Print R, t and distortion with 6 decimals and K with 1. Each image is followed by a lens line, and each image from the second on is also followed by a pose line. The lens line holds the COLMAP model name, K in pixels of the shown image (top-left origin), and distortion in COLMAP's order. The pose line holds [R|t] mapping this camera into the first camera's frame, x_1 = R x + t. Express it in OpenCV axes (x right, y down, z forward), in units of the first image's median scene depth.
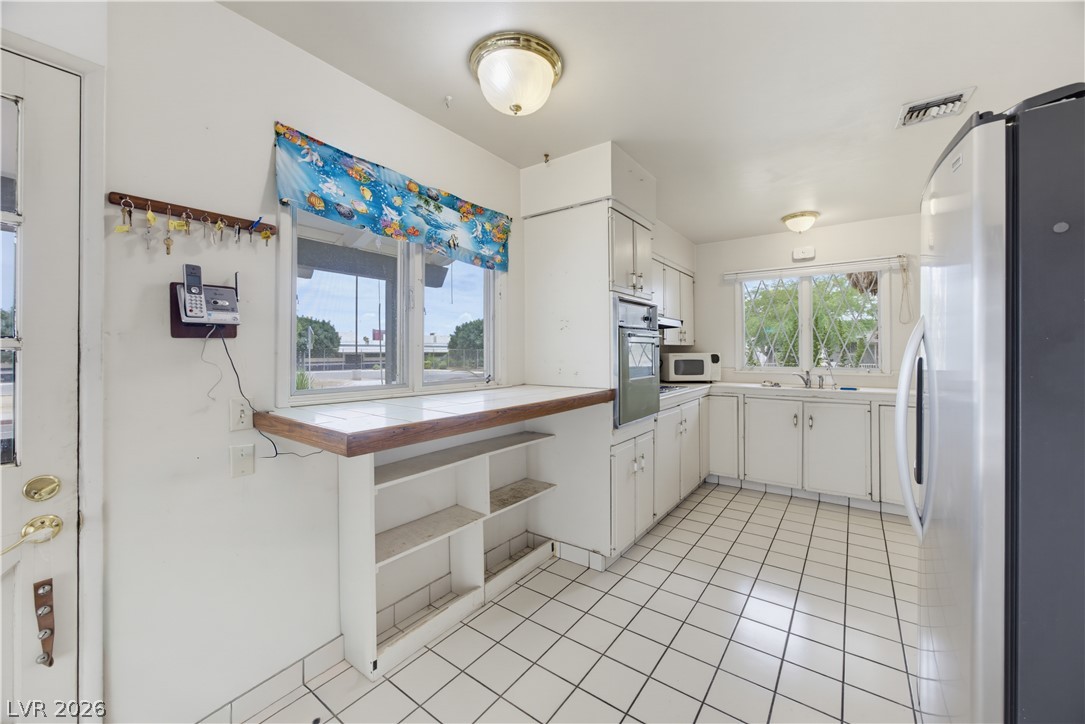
lens RADIAL K [[418.6, 0, 546.1], [0, 418.6, 354.5], [0, 0, 1]] dist [-0.018612, 0.000078]
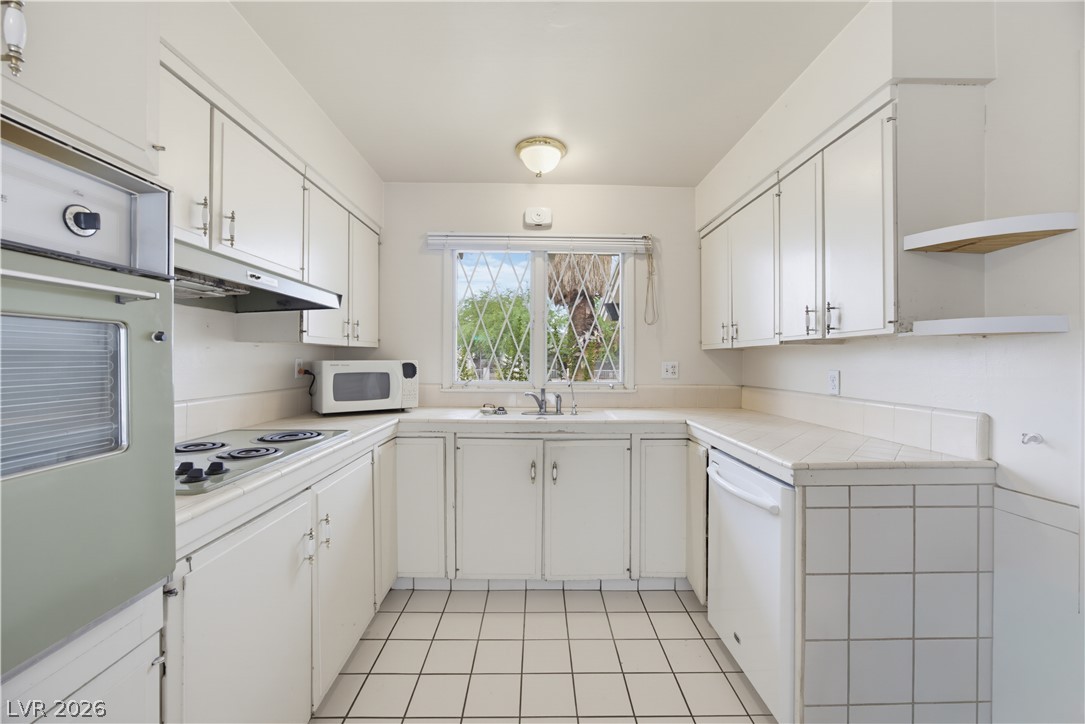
lens RADIAL K [[418.6, 0, 543.7], [0, 418.6, 358.8], [0, 0, 1]] dist [-0.018612, 0.000078]
pose [[0.793516, 0.008962, 0.608483, 0.216473], [-0.007555, 0.999960, -0.004876, -0.004769], [-0.608503, -0.000728, 0.793552, 0.460910]]
